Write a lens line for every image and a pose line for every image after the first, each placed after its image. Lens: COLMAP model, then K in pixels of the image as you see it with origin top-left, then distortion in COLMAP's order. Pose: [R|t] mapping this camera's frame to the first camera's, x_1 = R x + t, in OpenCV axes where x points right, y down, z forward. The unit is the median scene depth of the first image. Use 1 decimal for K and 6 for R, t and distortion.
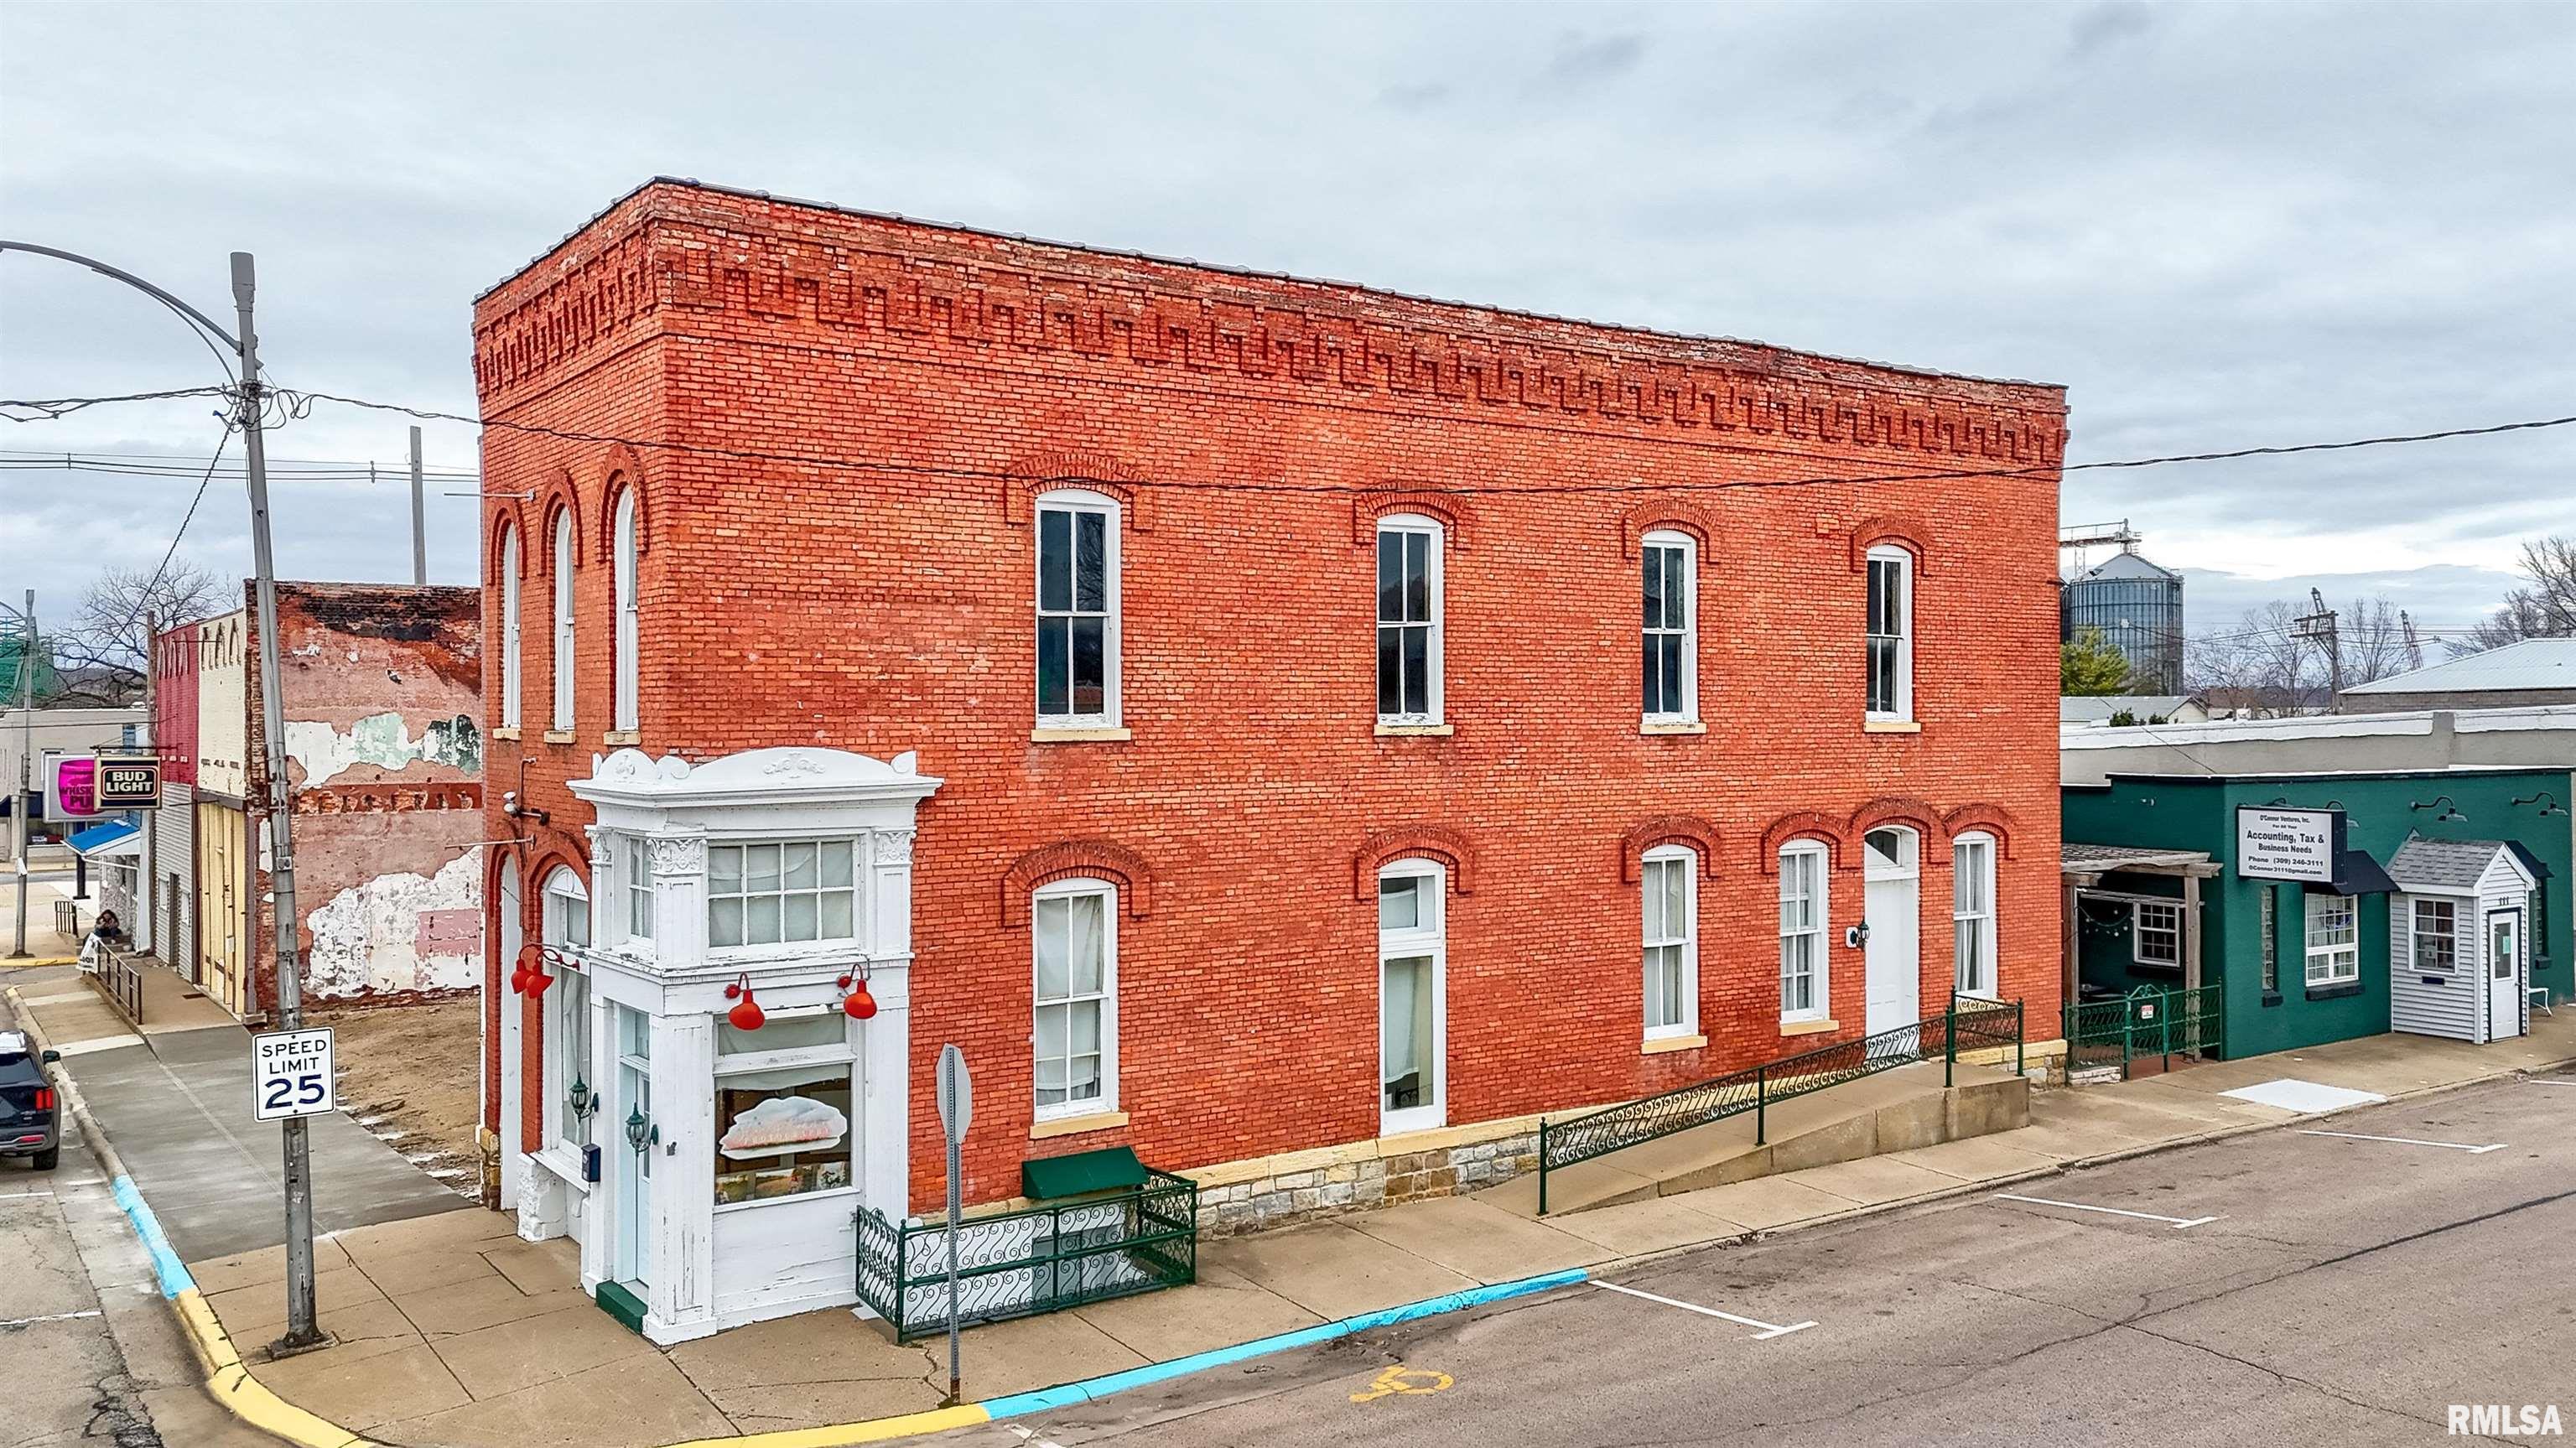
lens RADIAL K [[2002.9, 0, 1290.1], [0, 2002.9, 715.0], [0, 0, 1]] dist [0.071210, -0.008779]
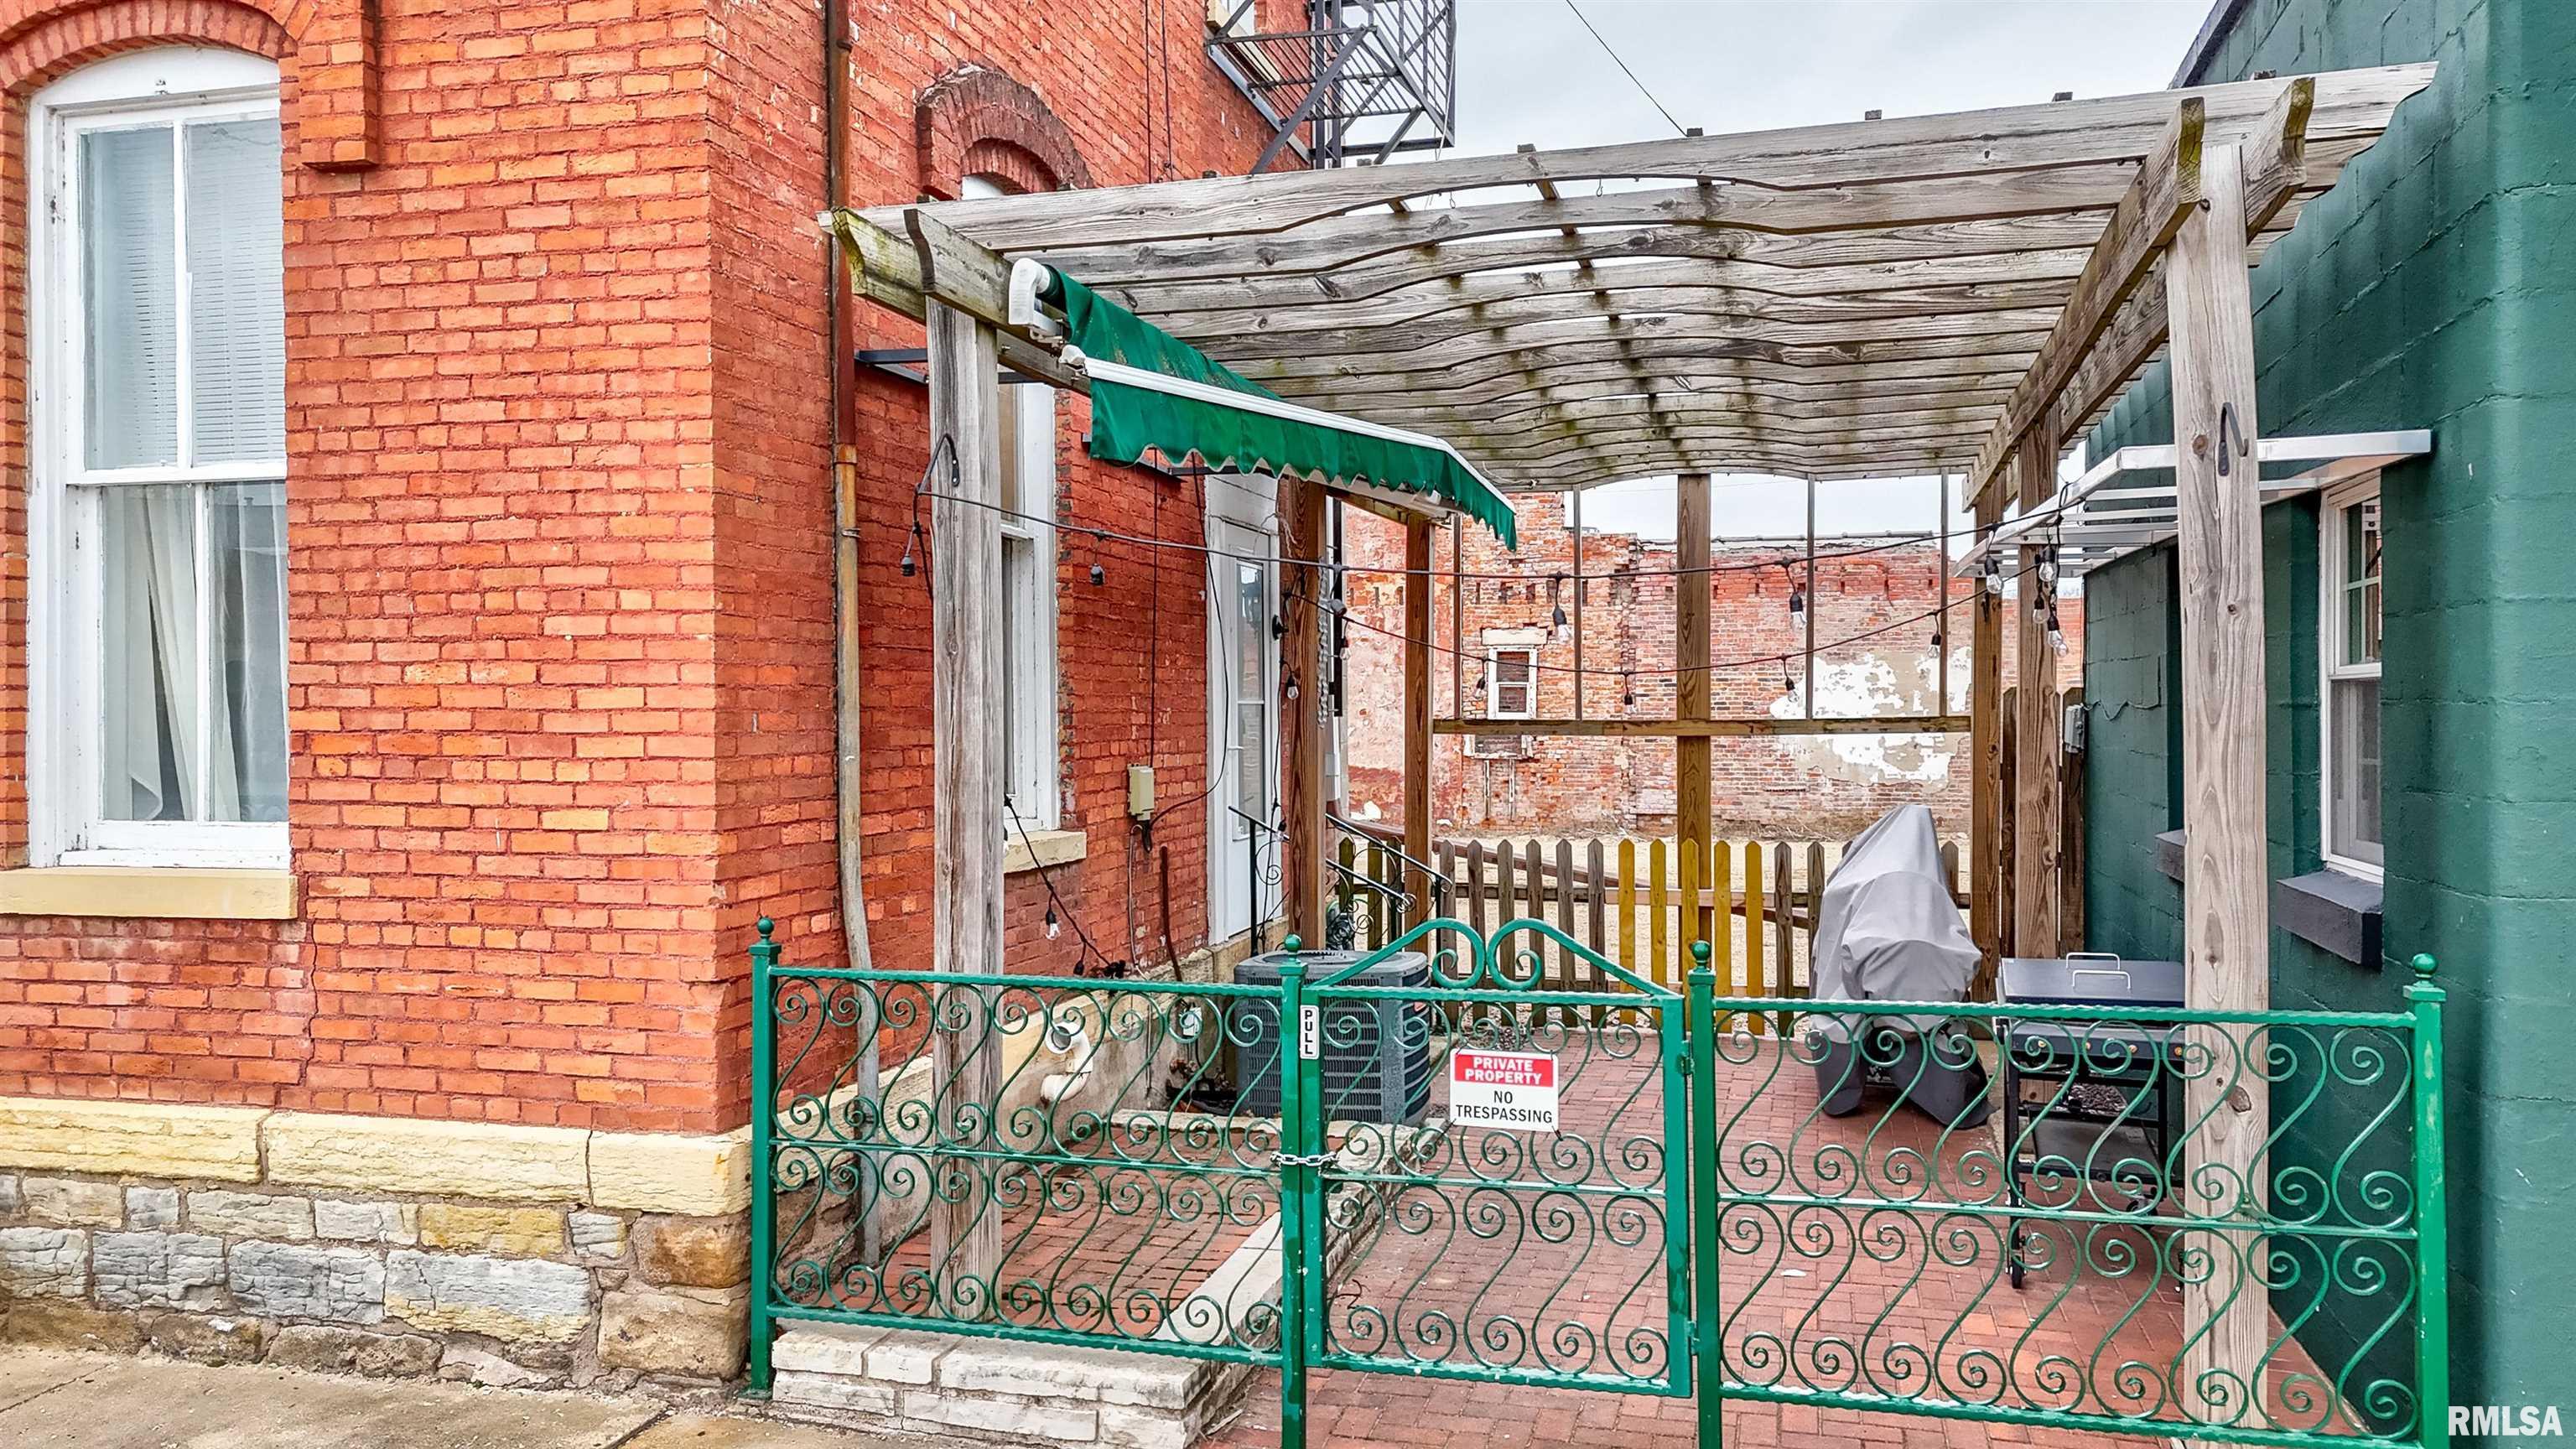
lens RADIAL K [[1832.4, 0, 1287.2], [0, 1832.4, 721.5], [0, 0, 1]] dist [0.059716, -0.000992]
pose [[0.653753, 0.008407, -0.756661, 0.654249], [0.002896, 0.999903, 0.013612, 0.144499], [0.756703, -0.011090, 0.653665, 1.119921]]
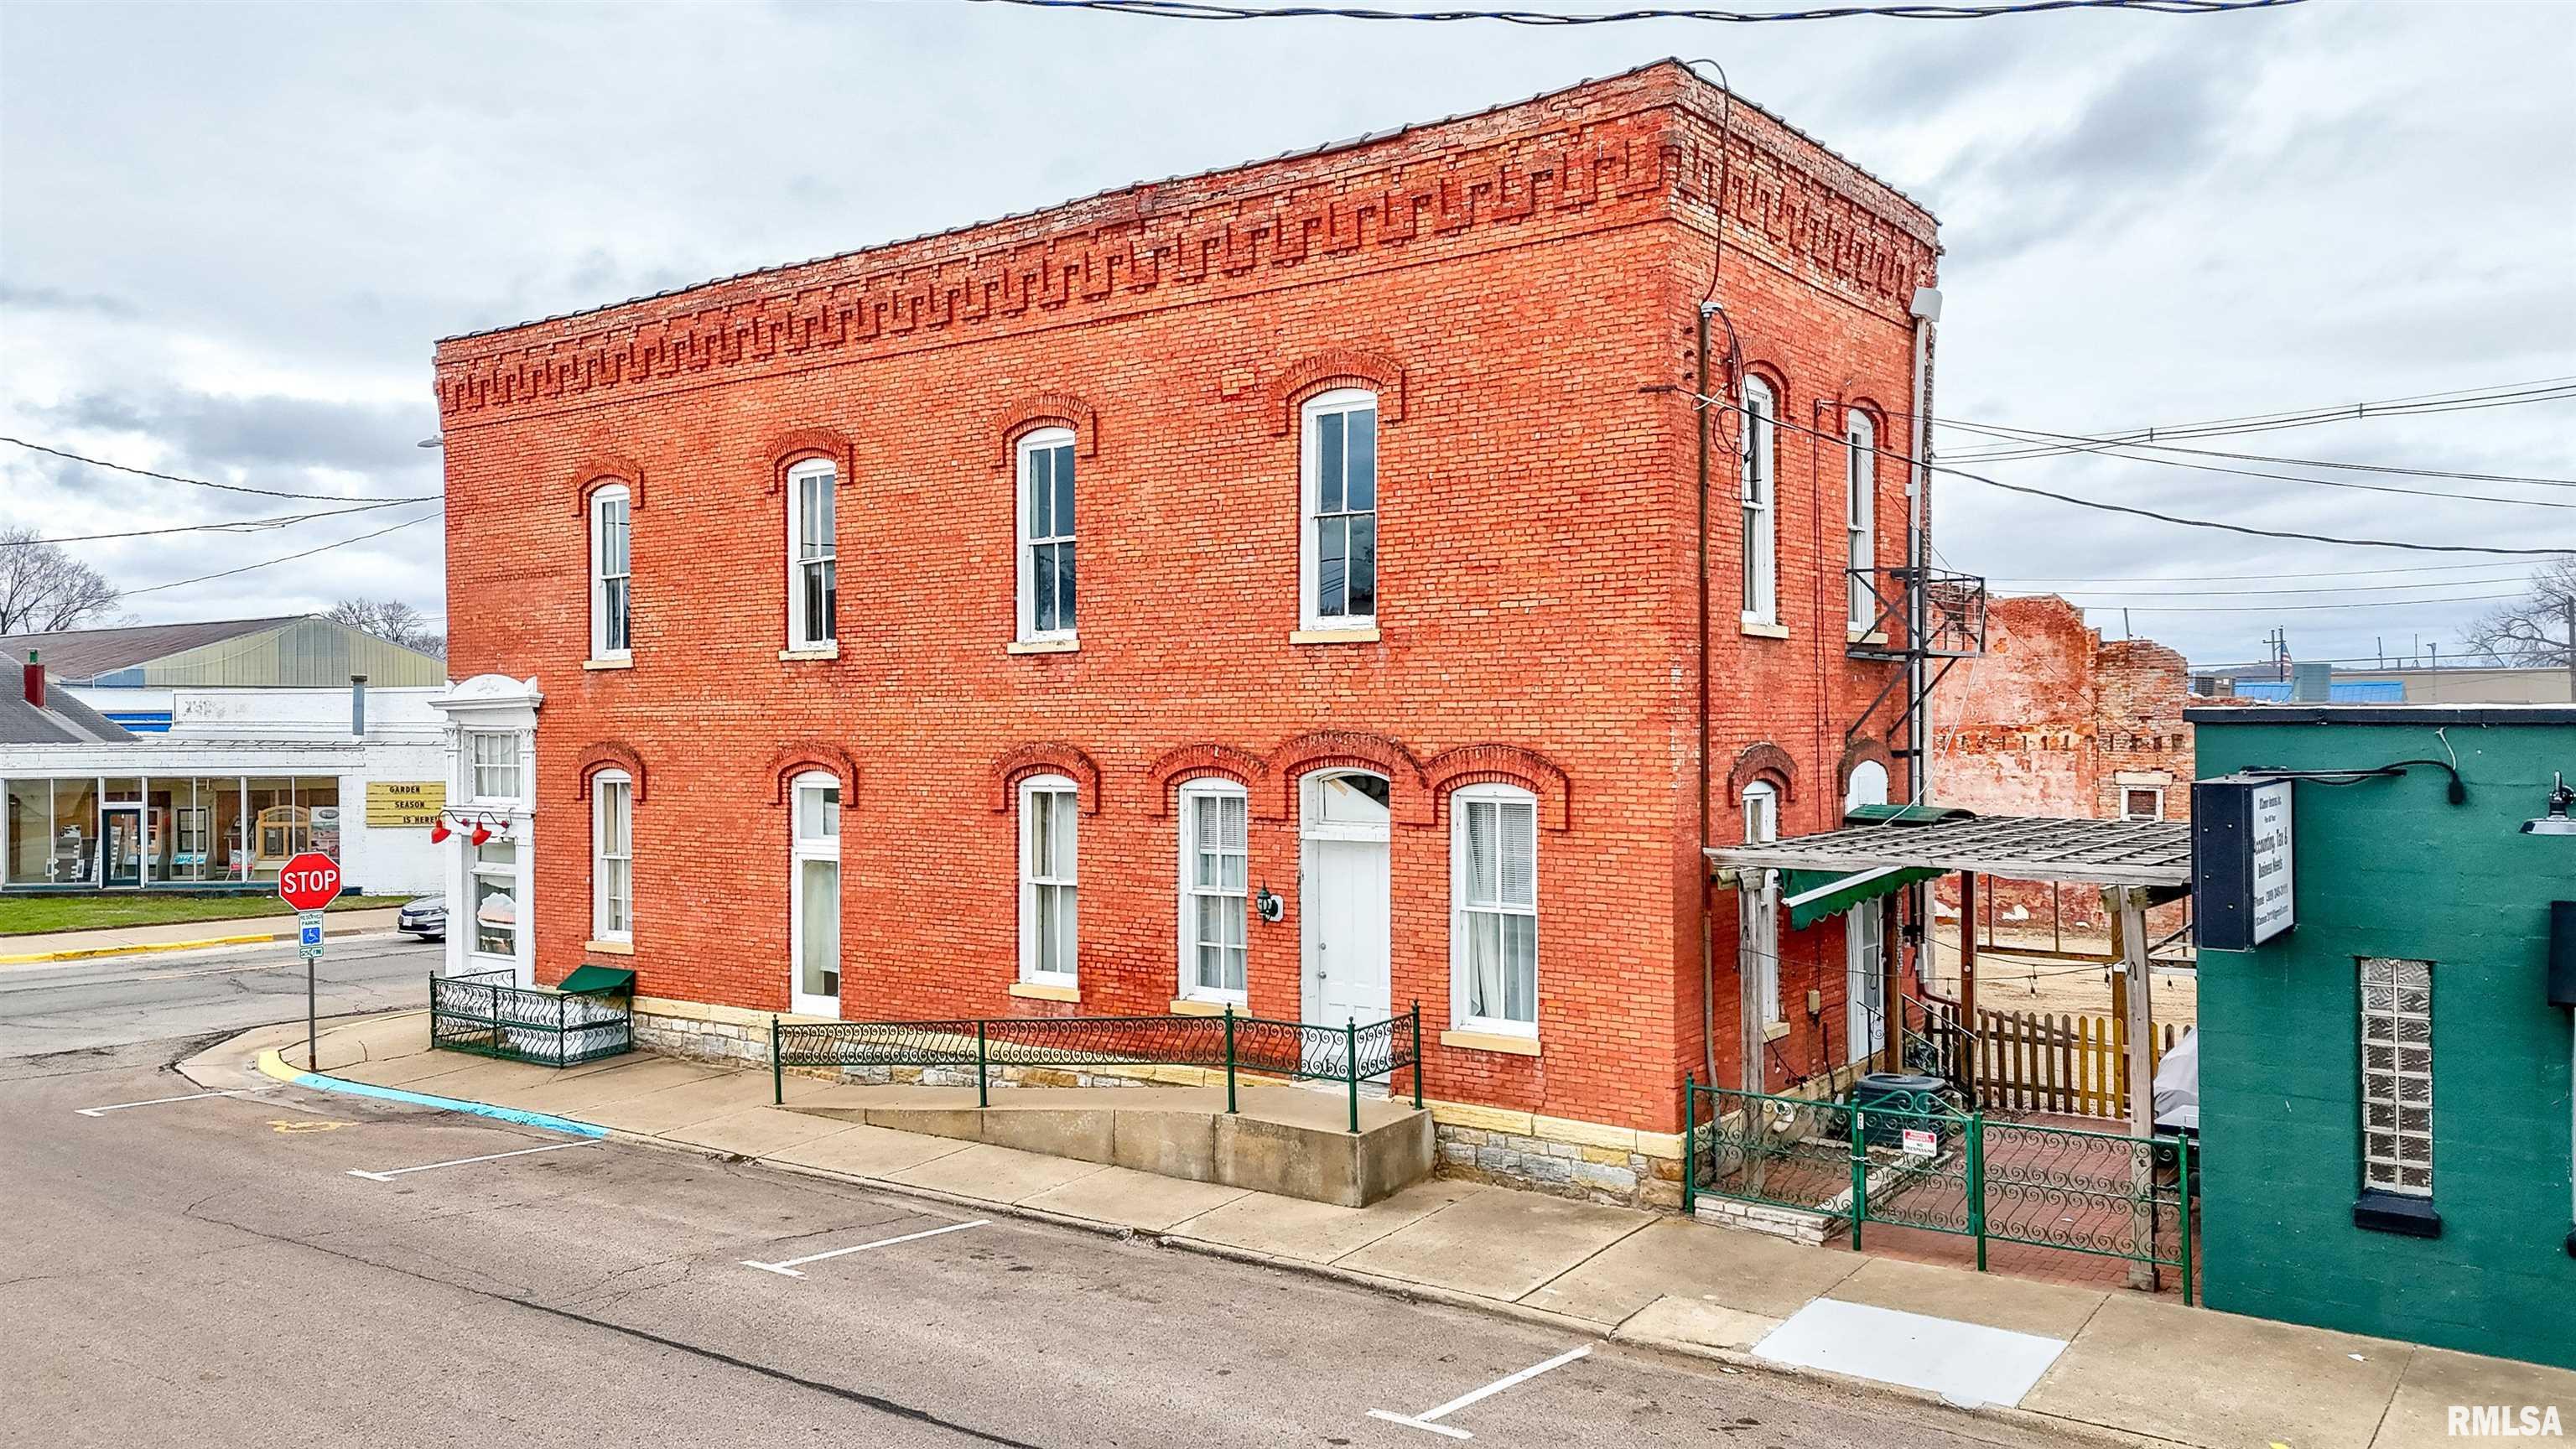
lens RADIAL K [[1832.4, 0, 1302.2], [0, 1832.4, 722.1], [0, 0, 1]] dist [0.059716, -0.000992]
pose [[0.338429, 0.007976, -0.940958, 1.042491], [0.011004, 0.999862, 0.012433, 0.032790], [0.940928, -0.014562, 0.338294, 0.852785]]
